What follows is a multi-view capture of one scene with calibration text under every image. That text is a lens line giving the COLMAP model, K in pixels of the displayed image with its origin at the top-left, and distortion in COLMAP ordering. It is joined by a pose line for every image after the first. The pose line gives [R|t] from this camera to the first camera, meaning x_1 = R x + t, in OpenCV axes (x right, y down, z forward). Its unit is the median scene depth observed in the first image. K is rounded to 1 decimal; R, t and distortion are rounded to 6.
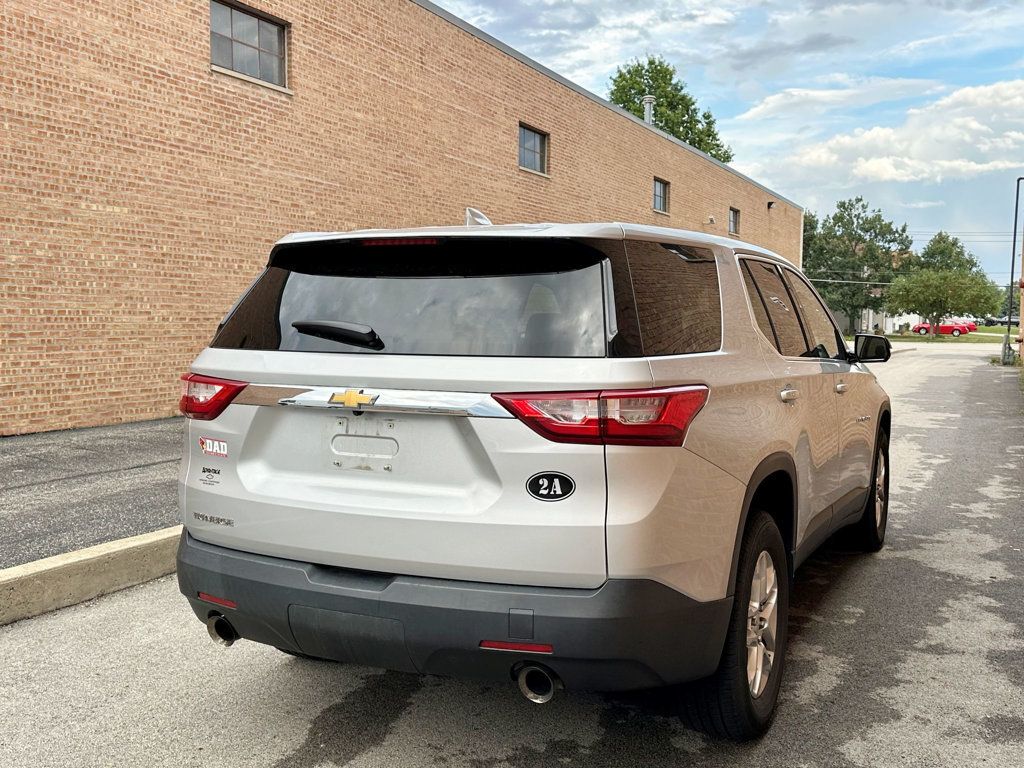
lens RADIAL K [[1060.1, 0, 513.2], [0, 1060.1, 388.5], [0, 0, 1]] dist [0.028946, 0.000000]
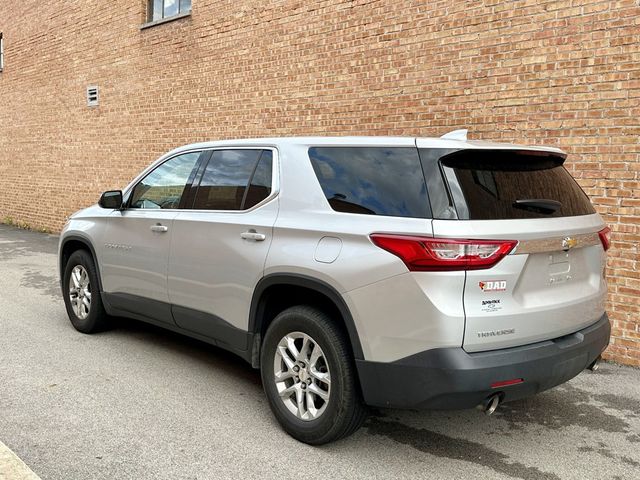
lens RADIAL K [[662.6, 0, 314.6], [0, 662.6, 257.5], [0, 0, 1]] dist [0.028946, 0.000000]
pose [[0.349832, -0.113182, 0.929950, -1.249134], [0.043844, 0.993565, 0.104431, -0.093689], [-0.935786, 0.004239, 0.352544, 0.922530]]
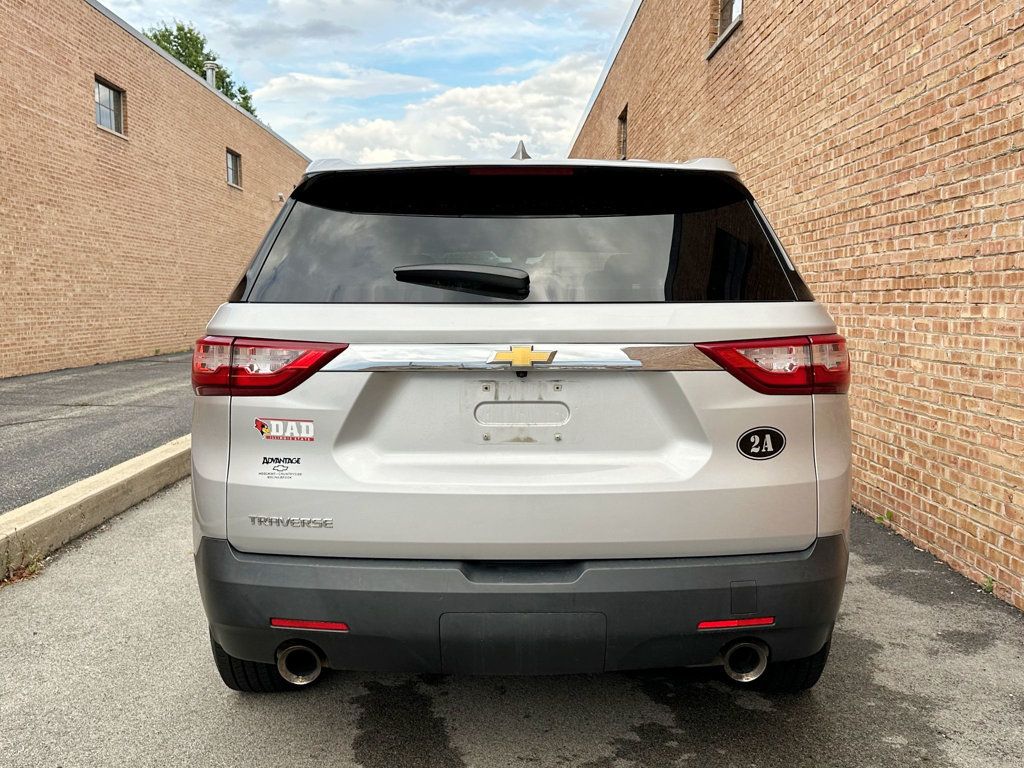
lens RADIAL K [[1060.1, 0, 523.9], [0, 1060.1, 405.7], [0, 0, 1]] dist [0.028946, 0.000000]
pose [[0.891280, -0.049565, 0.450737, -0.482192], [0.036508, 0.998625, 0.037622, 0.015580], [-0.451981, -0.017077, 0.891864, 0.239815]]
